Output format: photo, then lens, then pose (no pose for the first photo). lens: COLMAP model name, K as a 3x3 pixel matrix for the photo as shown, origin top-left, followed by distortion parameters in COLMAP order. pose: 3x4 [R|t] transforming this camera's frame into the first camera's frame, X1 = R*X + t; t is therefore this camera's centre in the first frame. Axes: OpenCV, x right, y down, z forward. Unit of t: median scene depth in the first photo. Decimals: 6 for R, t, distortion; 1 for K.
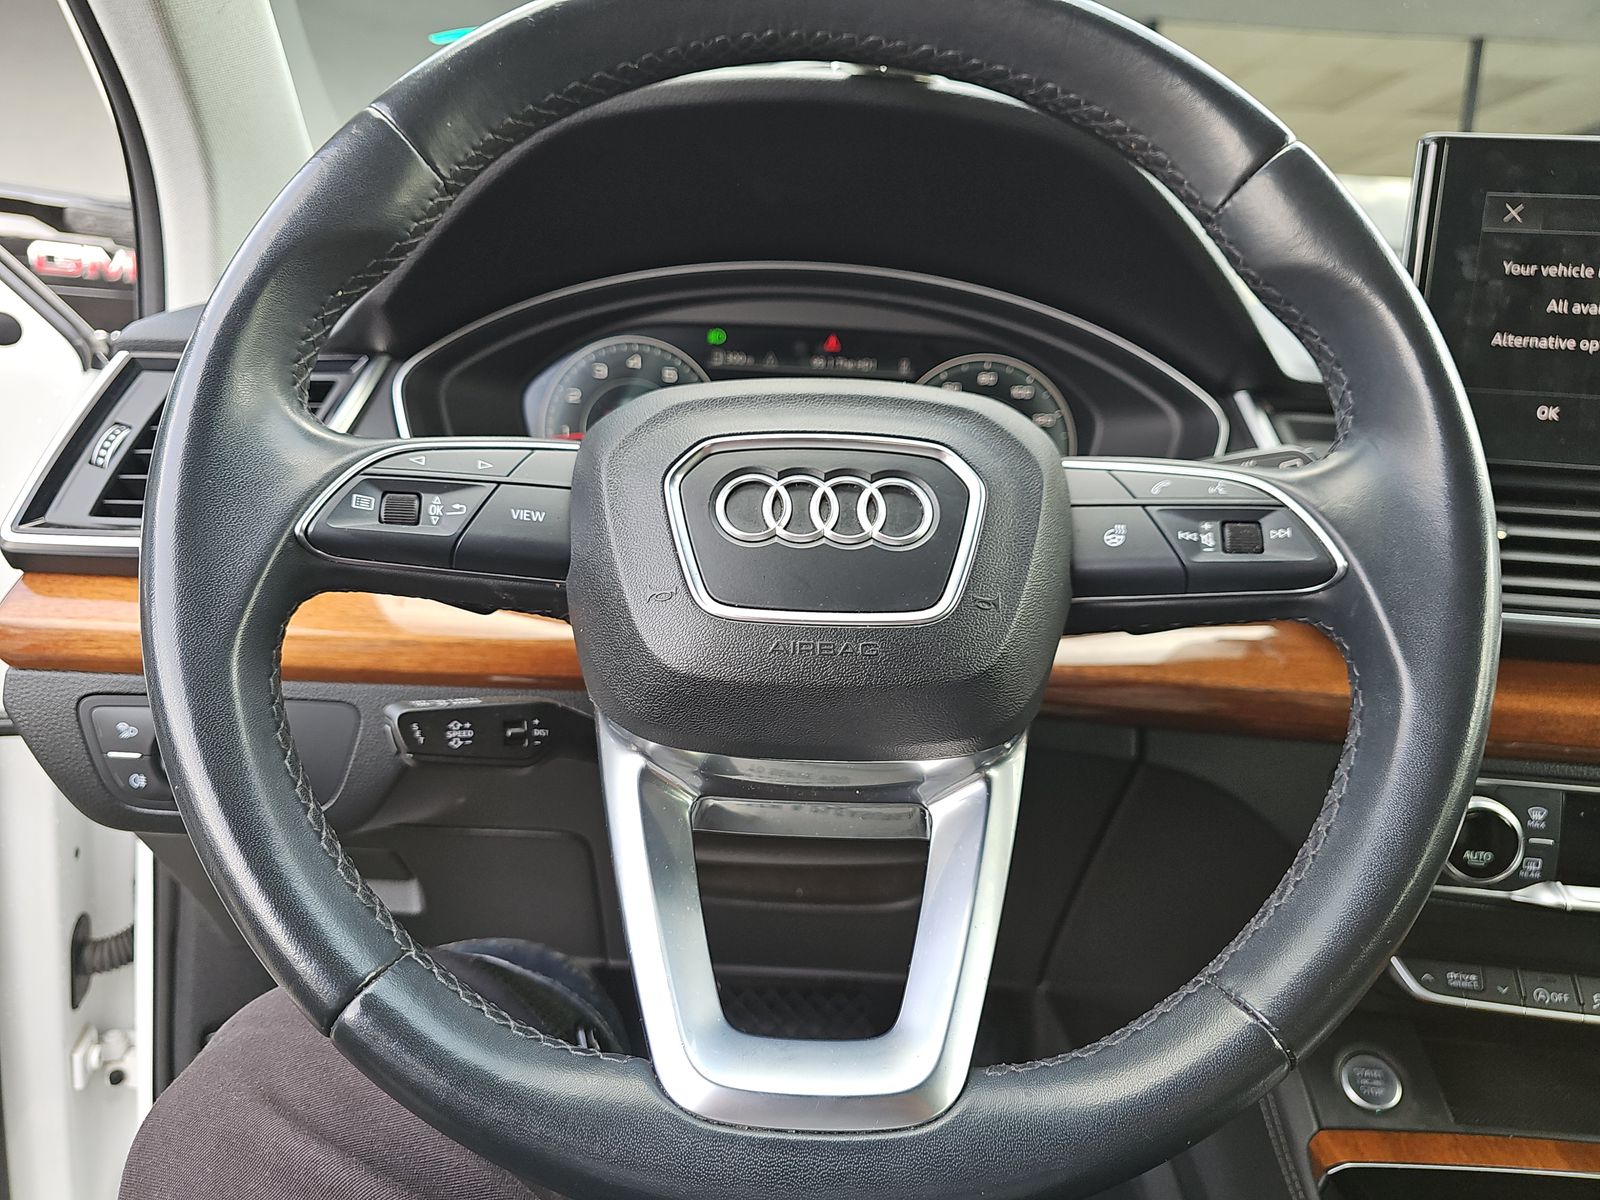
lens RADIAL K [[1079.4, 0, 796.0], [0, 1079.4, 594.7], [0, 0, 1]] dist [0.019230, -0.009441]
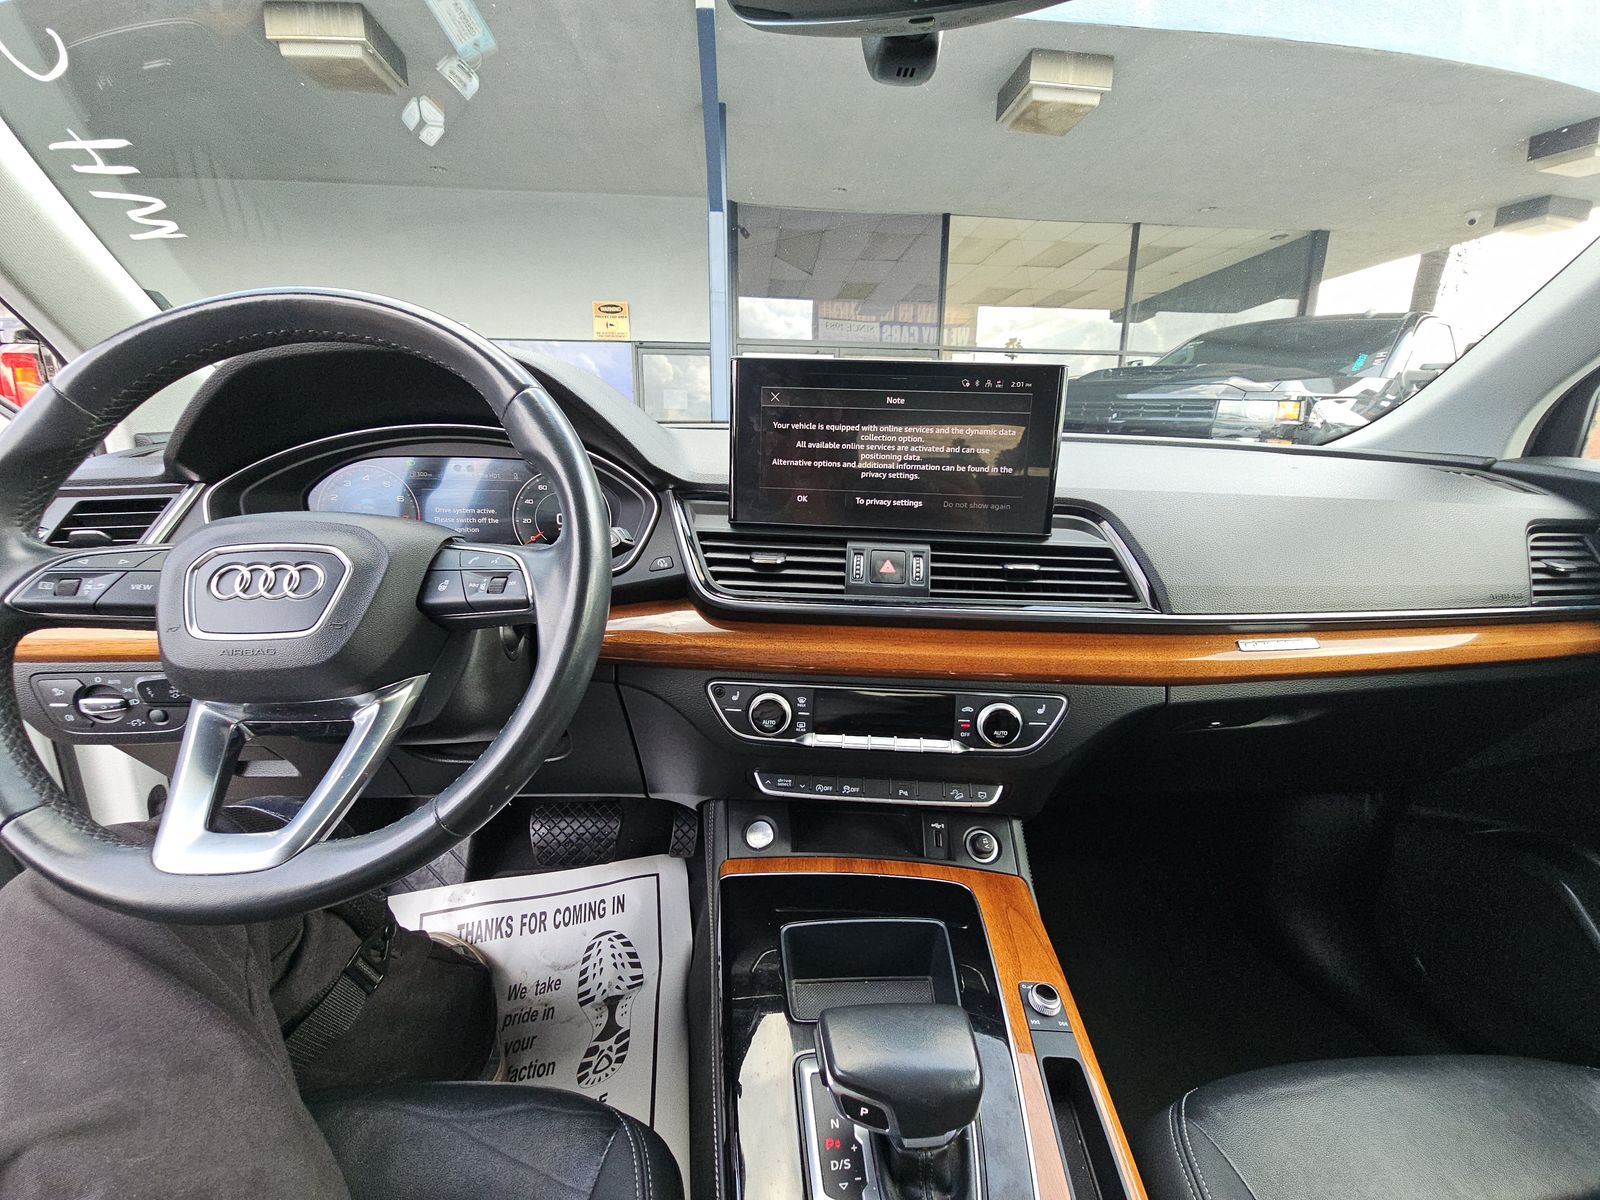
lens RADIAL K [[648.0, 0, 801.7], [0, 648.0, 604.4], [0, 0, 1]] dist [-0.001012, -0.000905]
pose [[0.997814, -0.040234, 0.052423, 0.623070], [0.036953, 0.997384, 0.062122, -0.048985], [-0.054785, -0.060049, 0.996691, -0.181853]]
